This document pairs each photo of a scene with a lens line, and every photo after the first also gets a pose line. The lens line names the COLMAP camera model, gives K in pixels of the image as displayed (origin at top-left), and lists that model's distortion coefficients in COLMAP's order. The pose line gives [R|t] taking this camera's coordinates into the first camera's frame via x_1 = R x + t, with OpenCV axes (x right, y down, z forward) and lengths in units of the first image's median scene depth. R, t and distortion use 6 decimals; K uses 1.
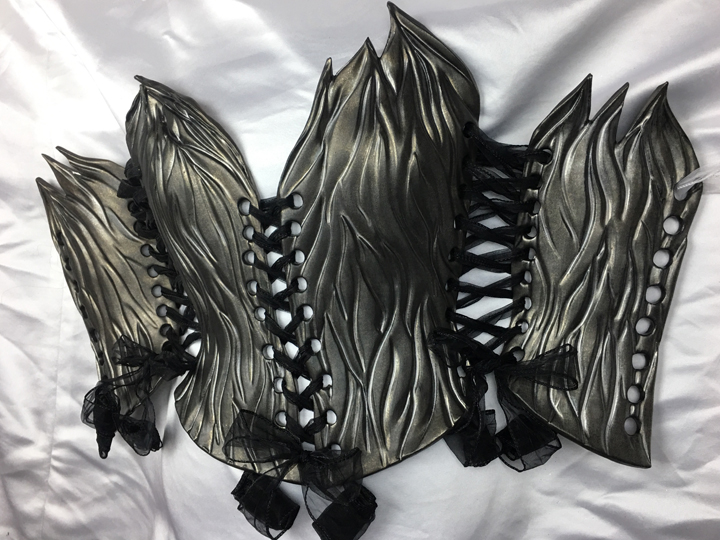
lens RADIAL K [[656.4, 0, 360.0], [0, 656.4, 270.0], [0, 0, 1]] dist [0.013940, -0.004346]
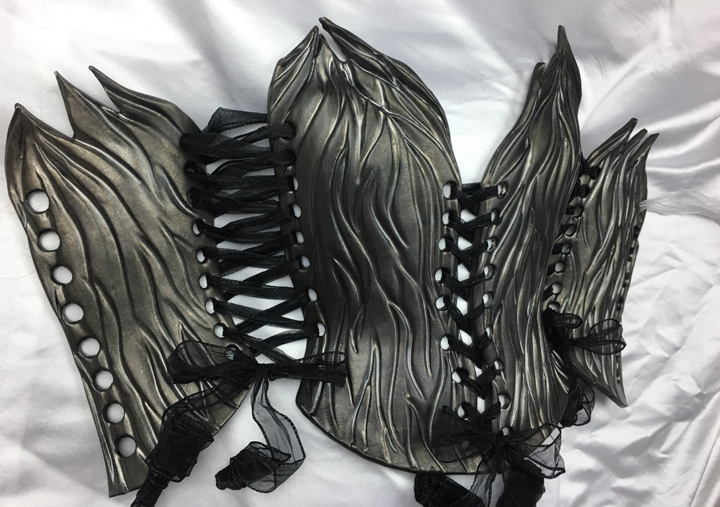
lens RADIAL K [[661.1, 0, 361.6], [0, 661.1, 235.0], [0, 0, 1]] dist [0.011438, 0.004027]
pose [[0.697373, 0.044108, 0.715350, -0.933257], [-0.014476, 0.998768, -0.047472, 0.015827], [-0.716562, 0.022751, 0.697152, 0.417191]]
